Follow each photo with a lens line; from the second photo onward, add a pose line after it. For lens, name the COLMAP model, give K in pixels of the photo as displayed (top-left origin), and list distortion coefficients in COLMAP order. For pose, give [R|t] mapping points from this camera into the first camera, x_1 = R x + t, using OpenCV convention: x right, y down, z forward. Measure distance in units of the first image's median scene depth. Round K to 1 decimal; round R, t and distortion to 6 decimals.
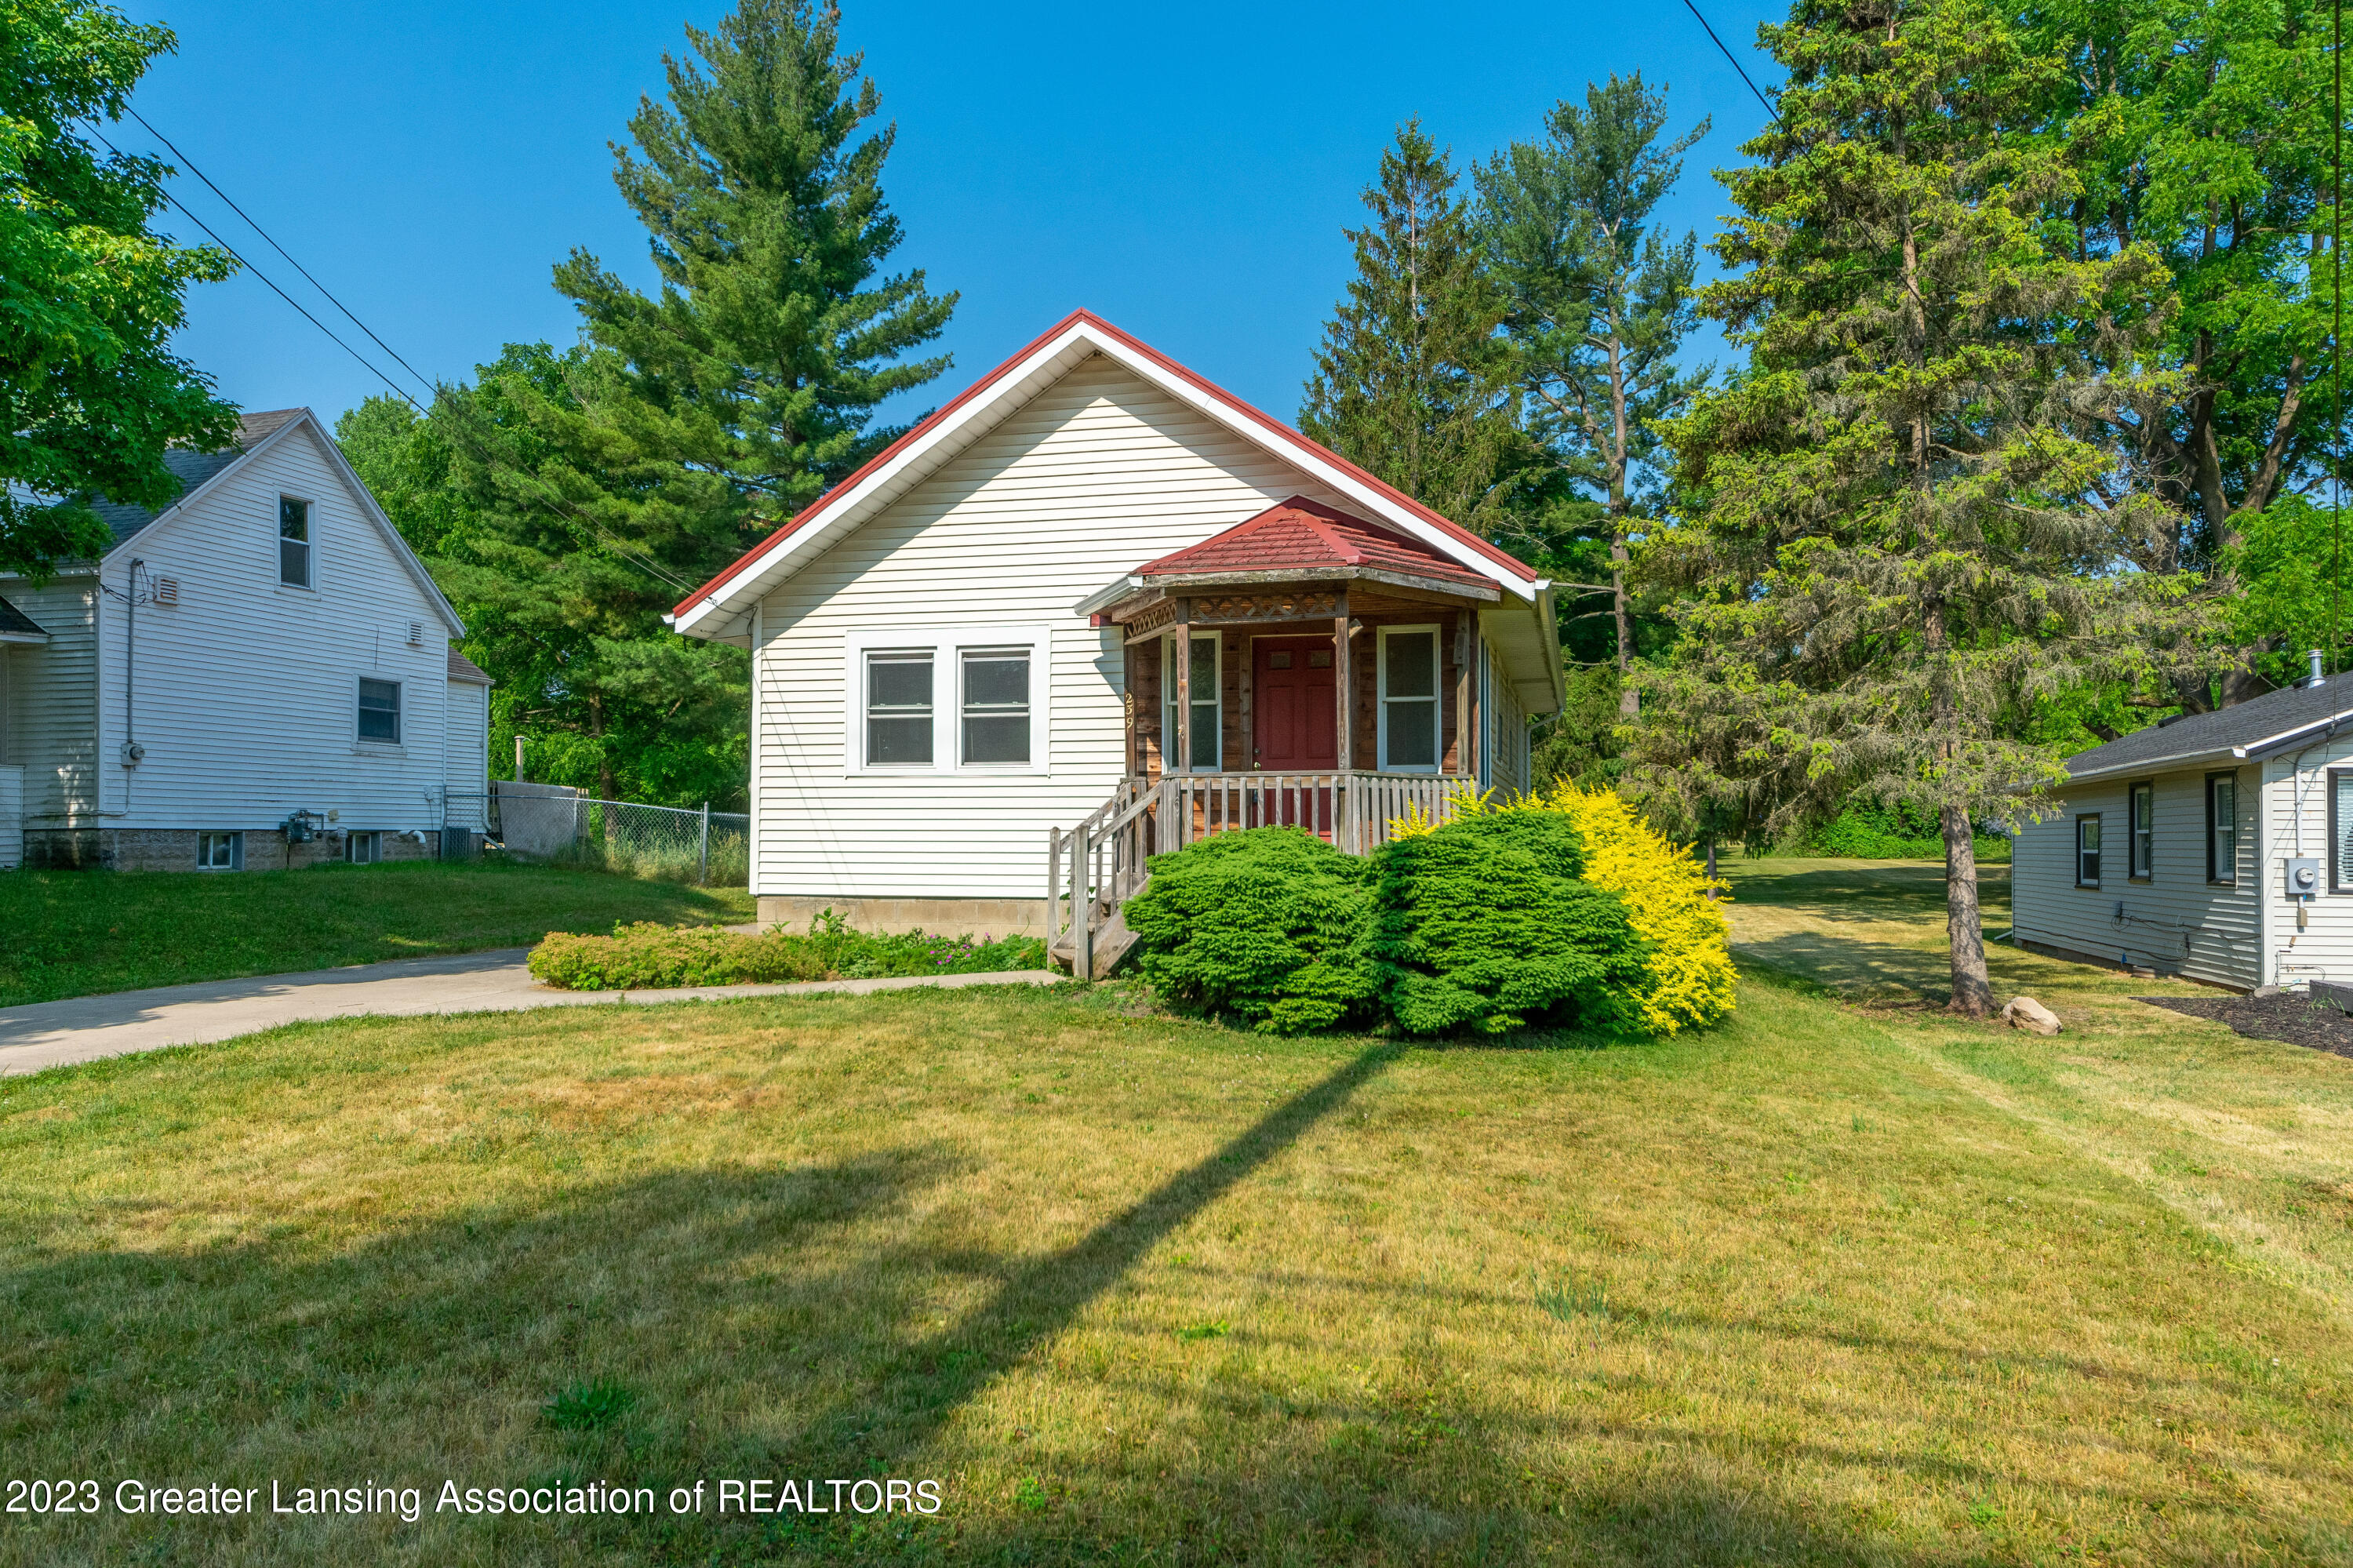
lens RADIAL K [[1527.1, 0, 1176.5], [0, 1527.1, 784.0], [0, 0, 1]] dist [0.004565, 0.001476]
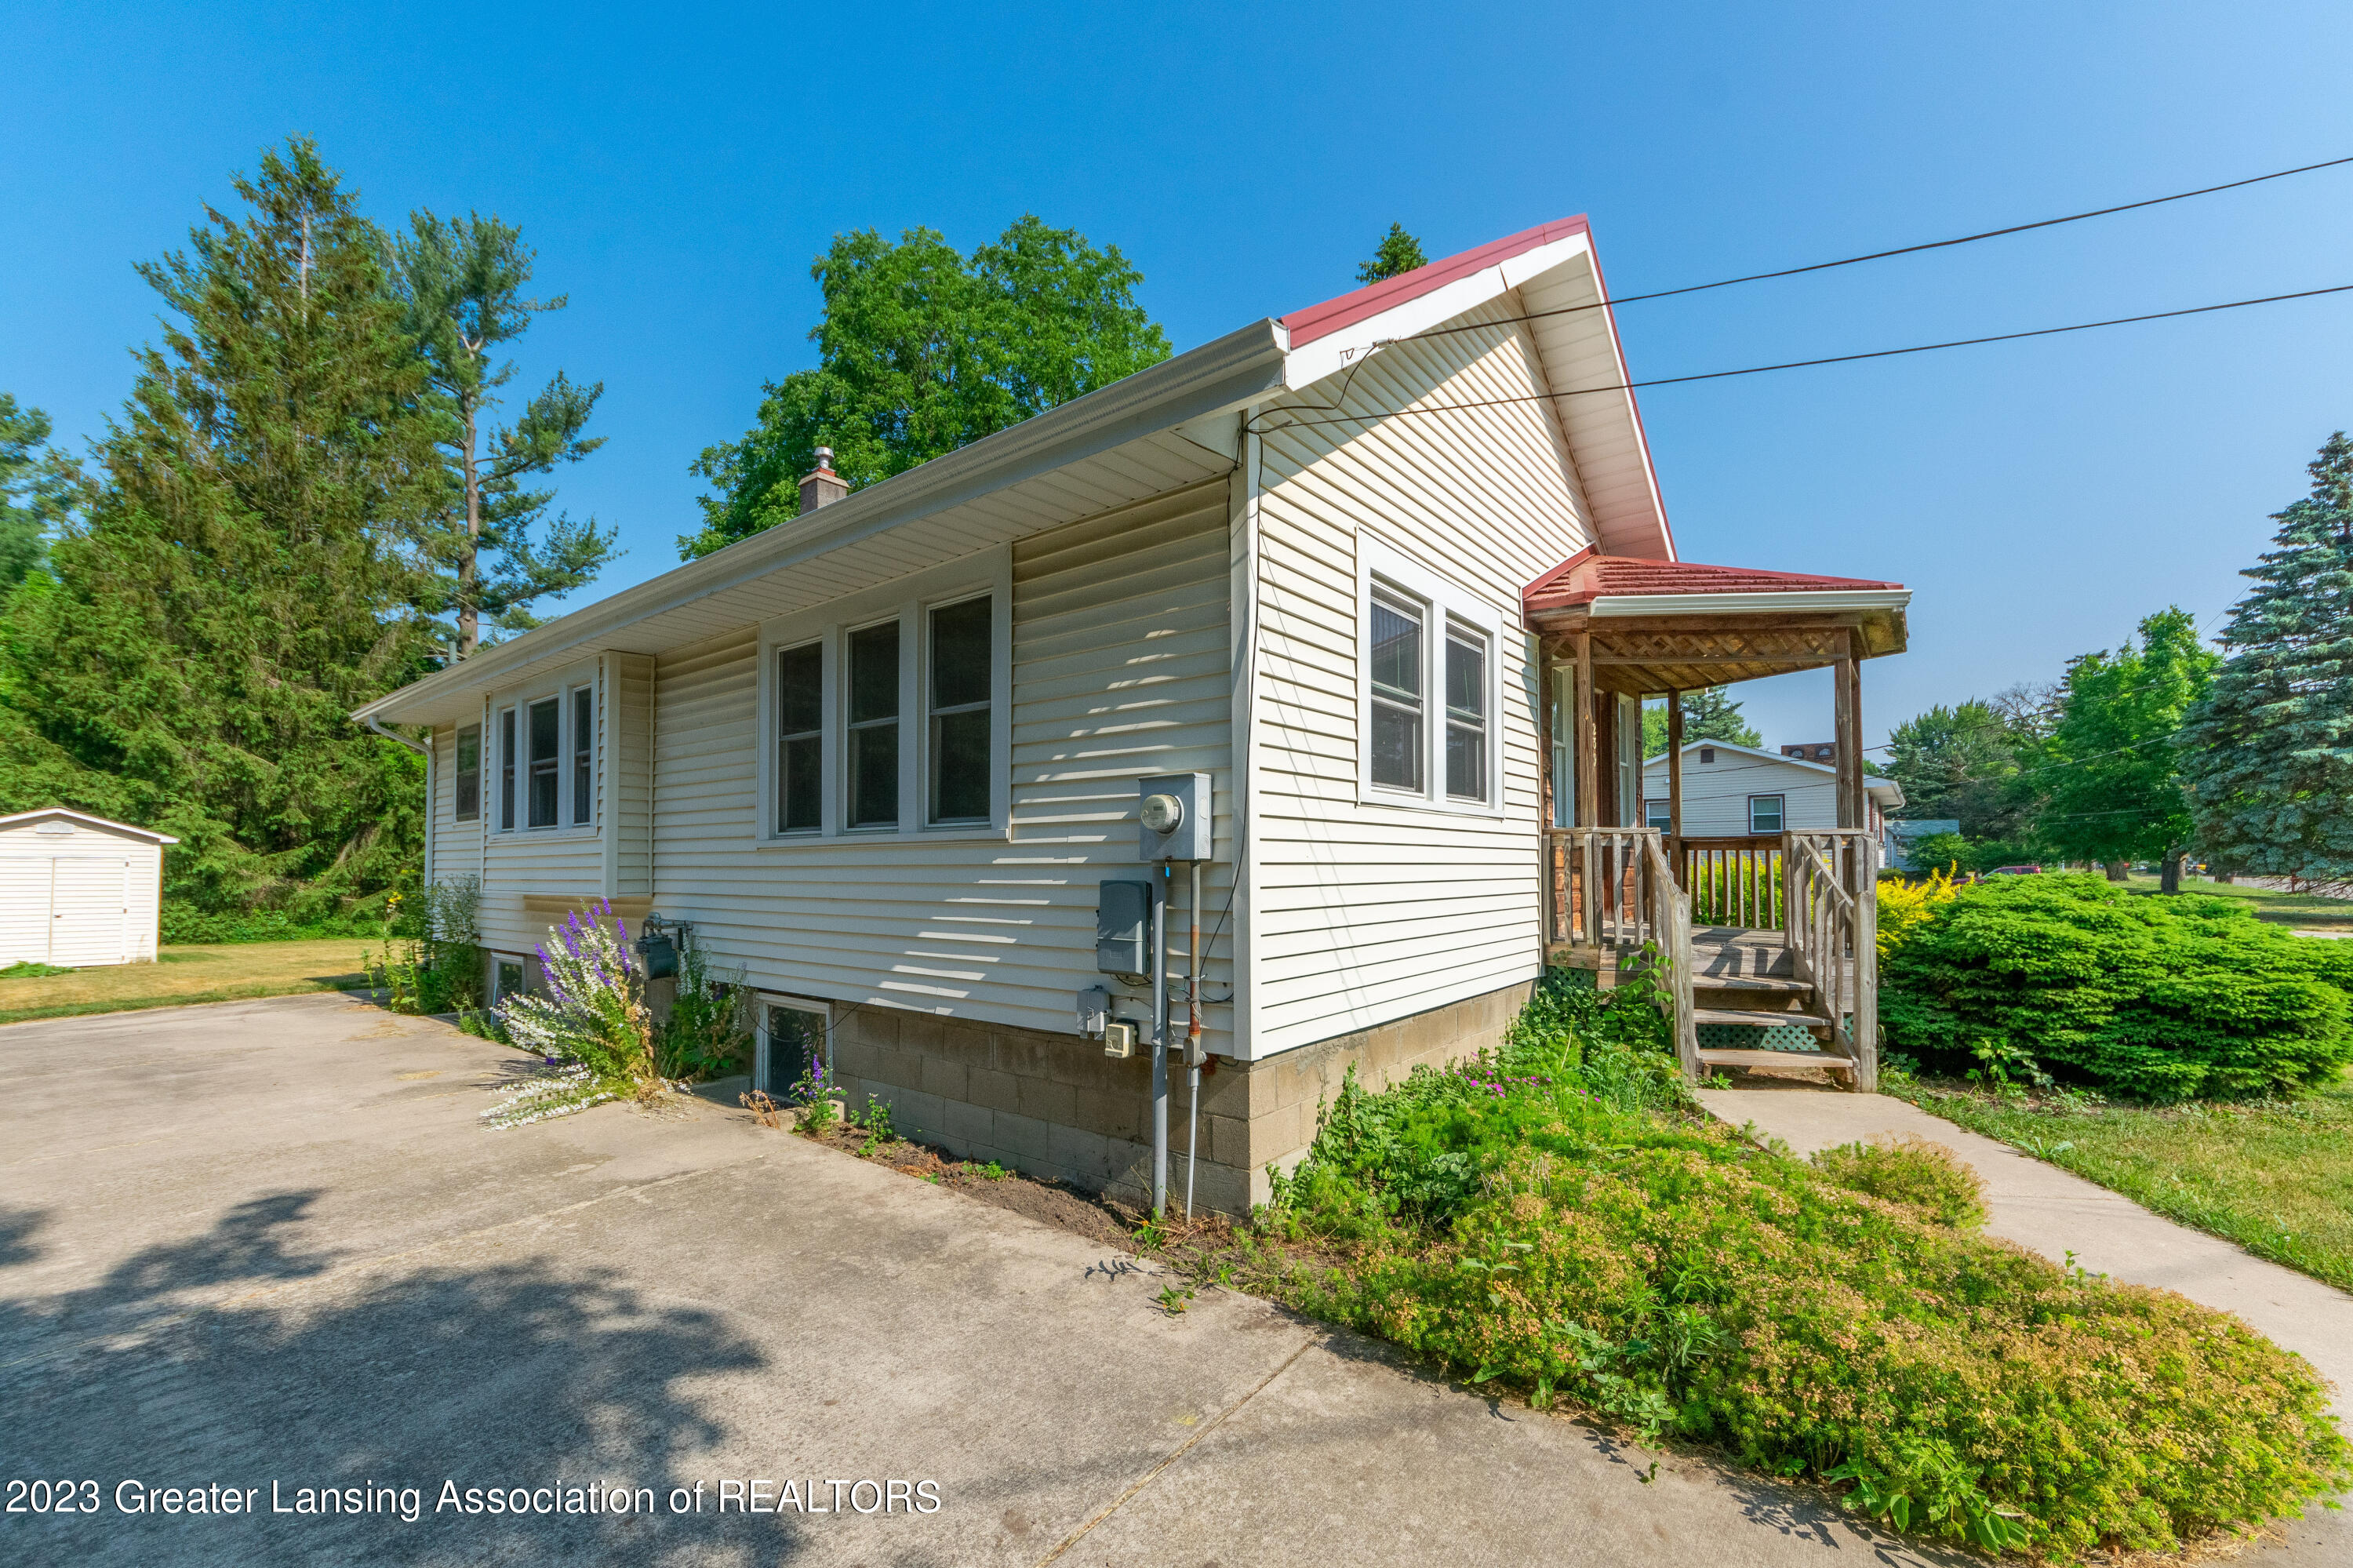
lens RADIAL K [[933.0, 0, 1176.5], [0, 933.0, 822.6], [0, 0, 1]] dist [-0.000903, -0.000169]
pose [[0.412849, 0.037002, 0.910048, -0.181244], [-0.027435, 0.999226, -0.028182, 0.004233], [-0.910386, -0.013332, 0.413545, 0.314035]]
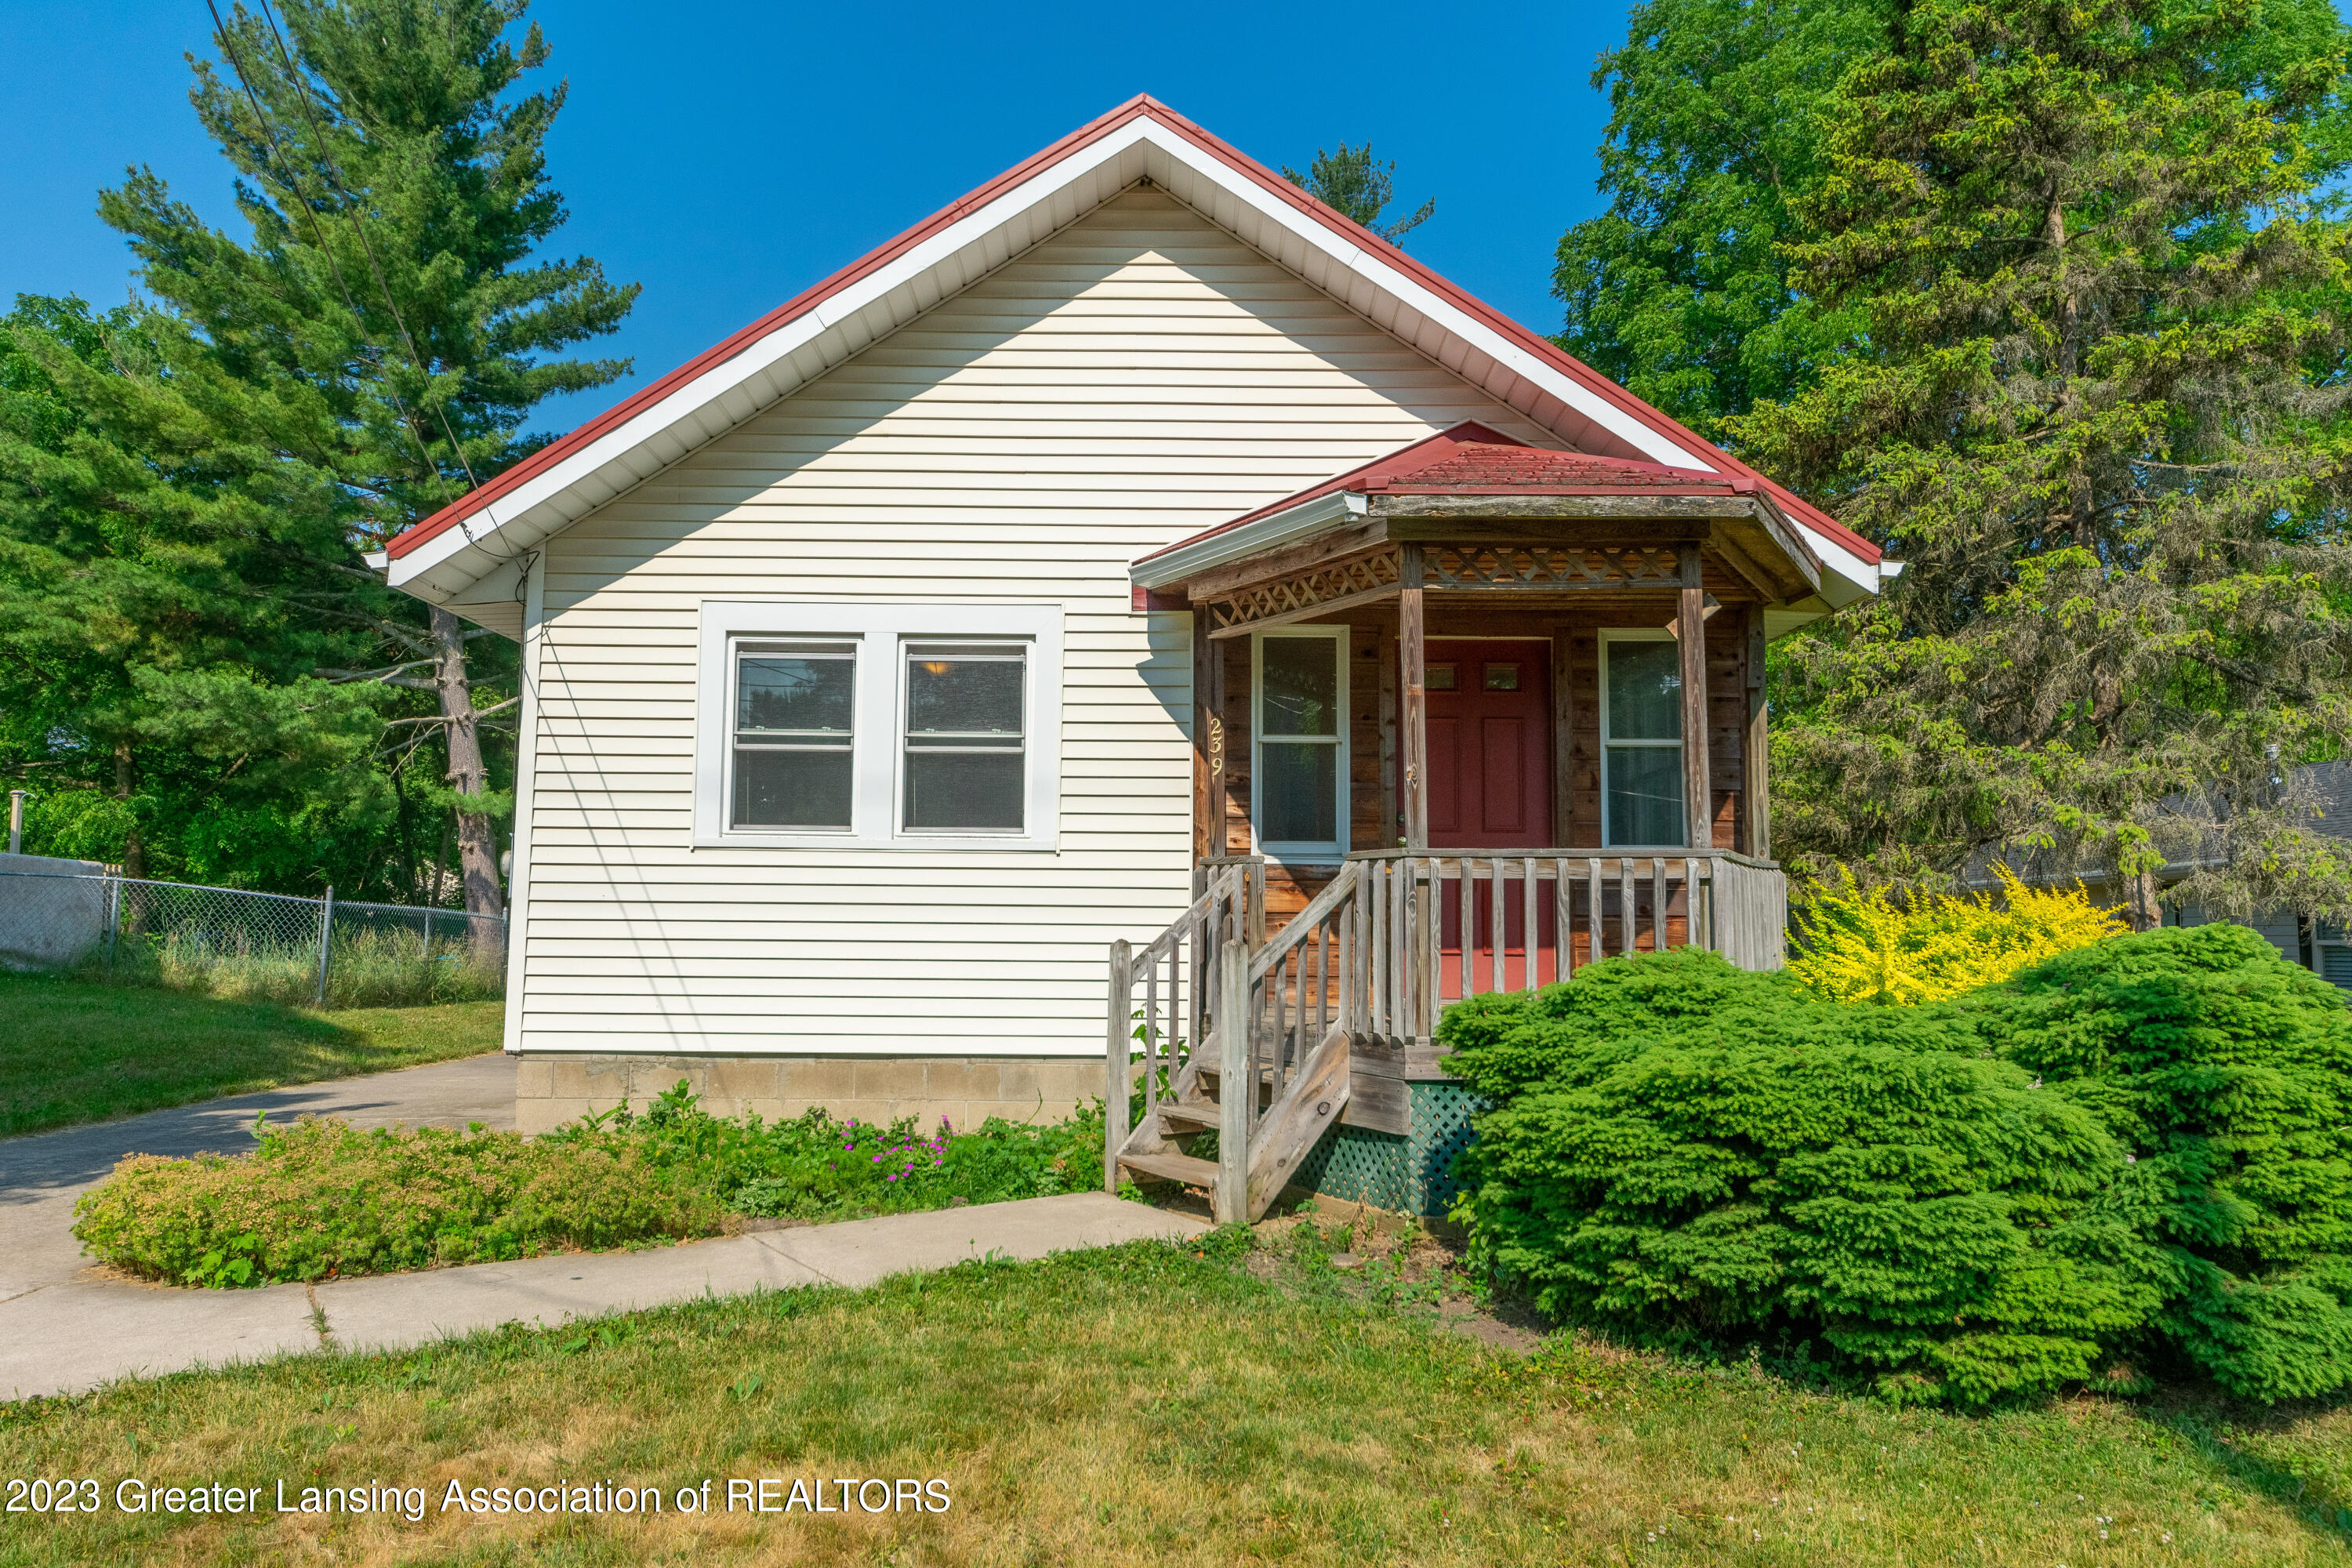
lens RADIAL K [[1569.2, 0, 1176.0], [0, 1569.2, 784.0], [0, 0, 1]] dist [0.000802, 0.000393]
pose [[0.971612, 0.029282, 0.234759, -0.060653], [-0.015603, 0.998082, -0.059915, 0.001390], [-0.236064, 0.054551, 0.970205, 0.126374]]
